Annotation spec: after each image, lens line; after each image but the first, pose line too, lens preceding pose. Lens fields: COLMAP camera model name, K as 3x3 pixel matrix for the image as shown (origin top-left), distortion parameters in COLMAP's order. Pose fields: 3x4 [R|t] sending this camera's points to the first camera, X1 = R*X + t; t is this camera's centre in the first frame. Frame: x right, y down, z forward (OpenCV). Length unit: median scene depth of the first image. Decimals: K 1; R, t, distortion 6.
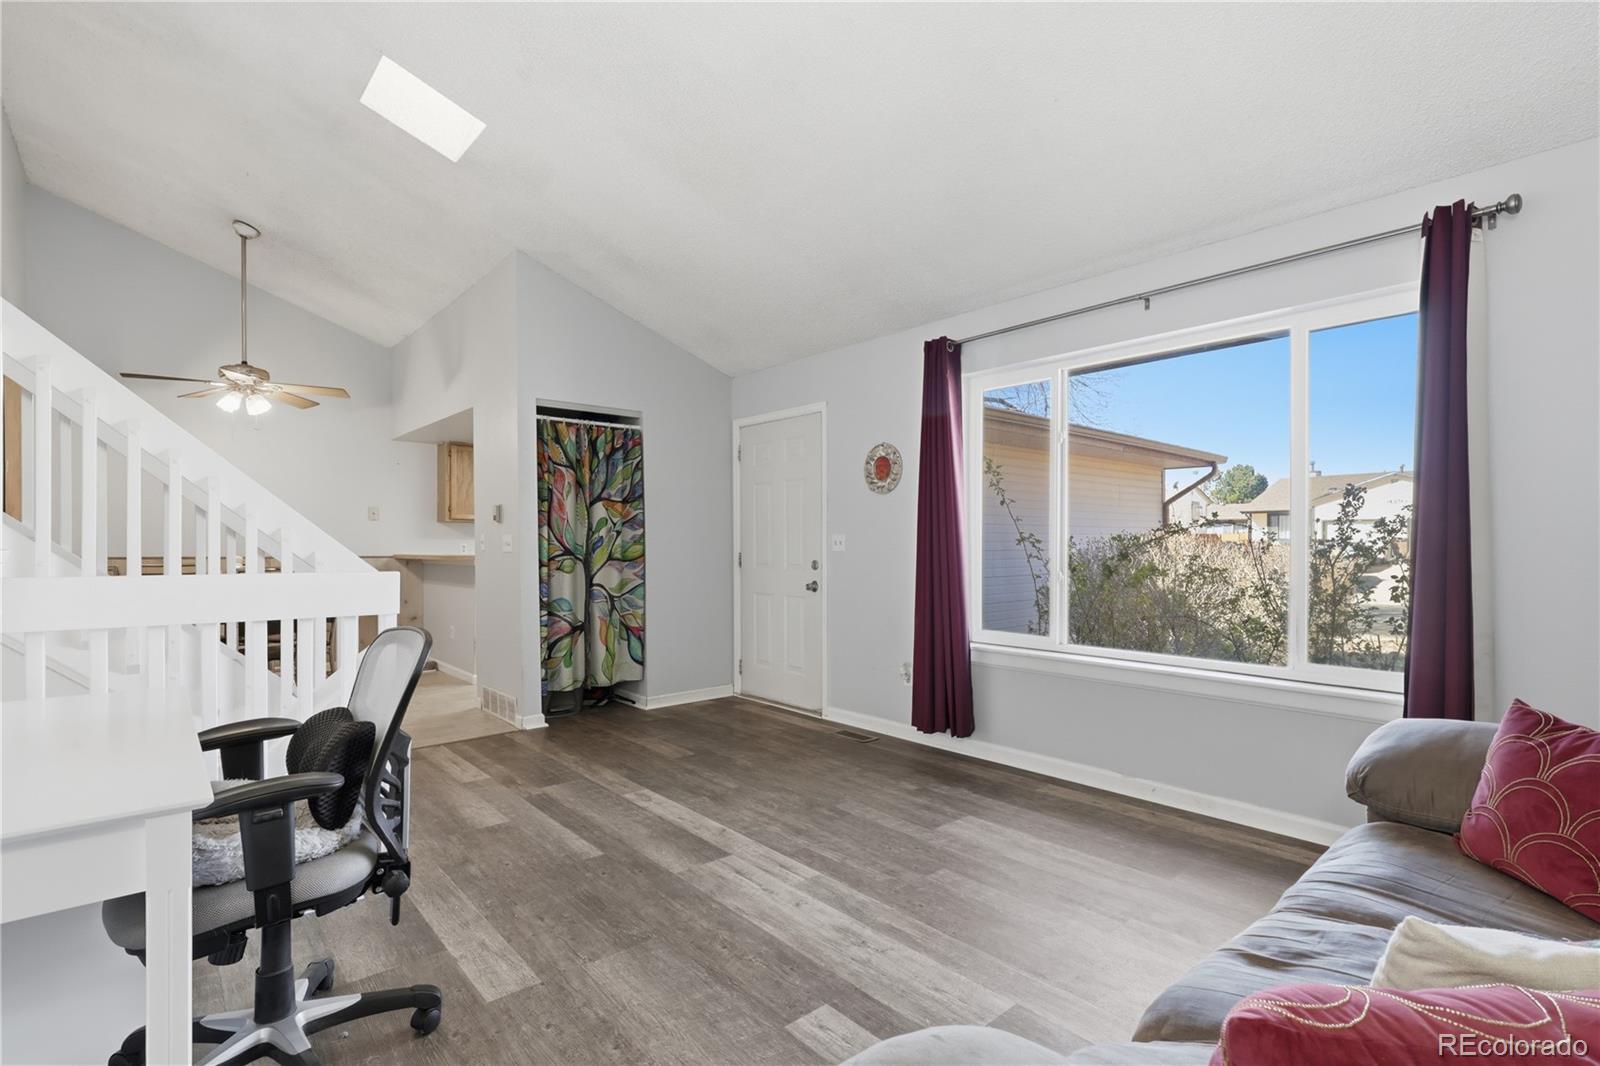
lens RADIAL K [[753.8, 0, 796.3], [0, 753.8, 549.0], [0, 0, 1]] dist [-0.001684, 0.000151]
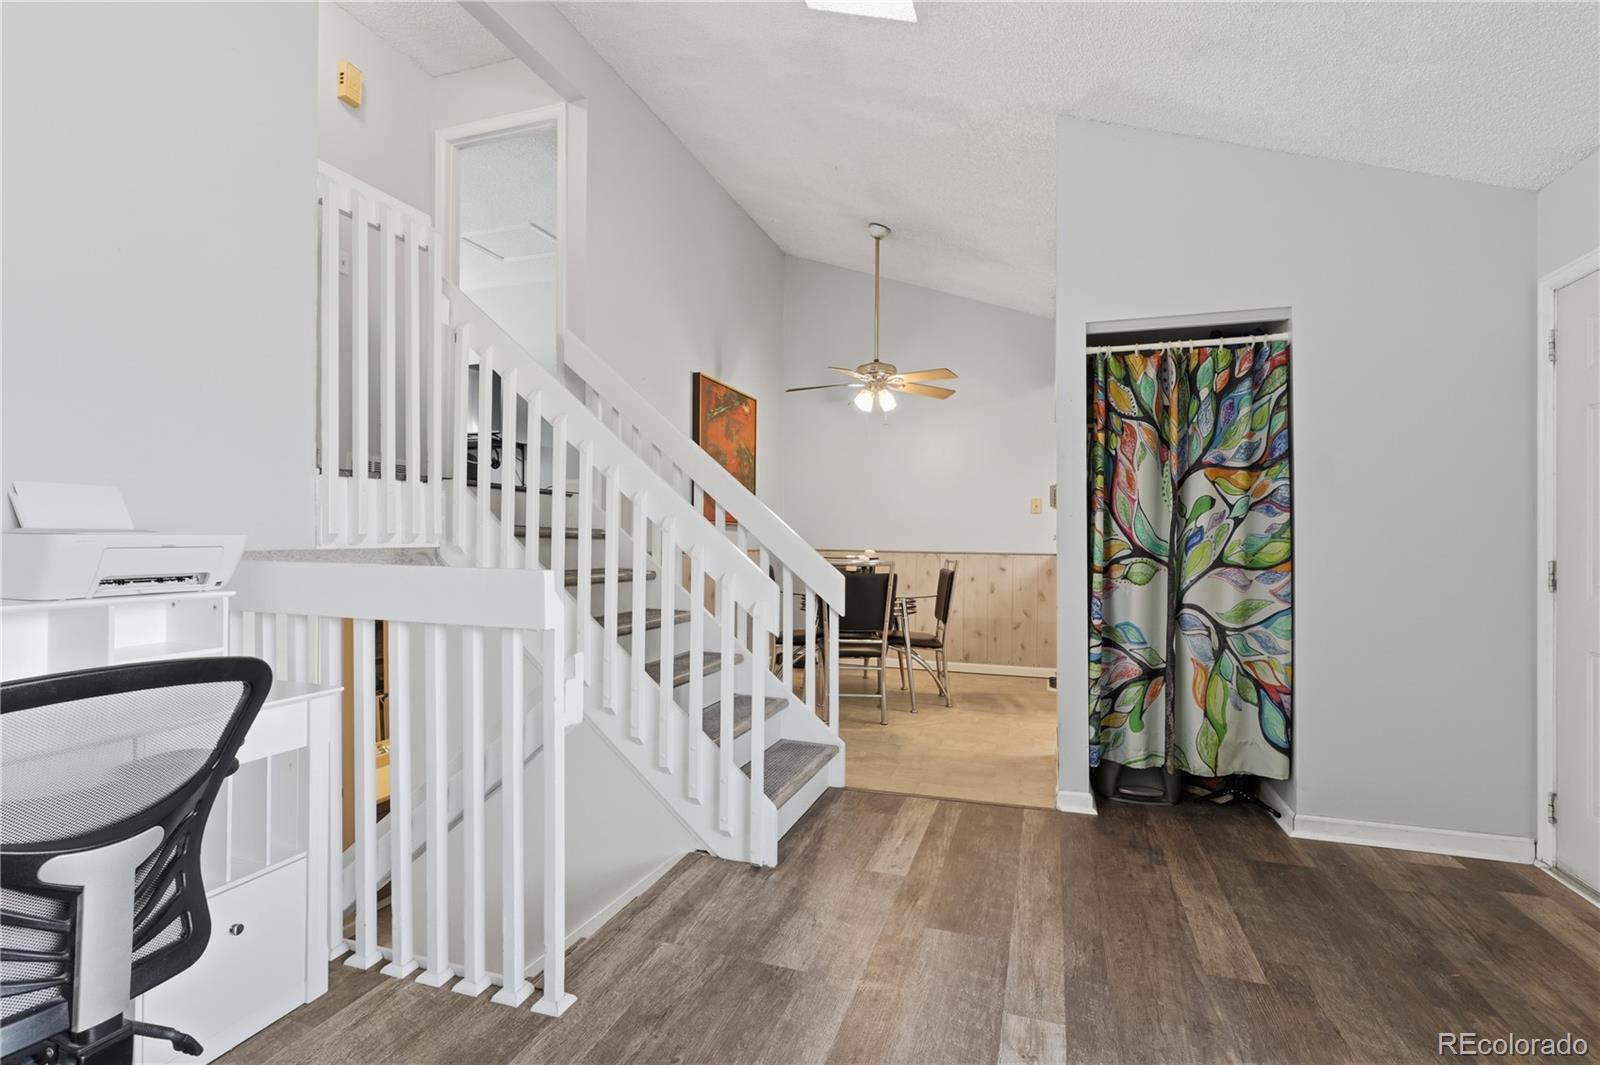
lens RADIAL K [[753.7, 0, 798.4], [0, 753.7, 538.6], [0, 0, 1]] dist [-0.000922, 0.000602]
pose [[0.507355, 0.003387, -0.861730, 0.120145], [-0.014125, 0.999891, -0.004386, -0.000221], [0.861621, 0.014397, 0.507348, 0.495546]]
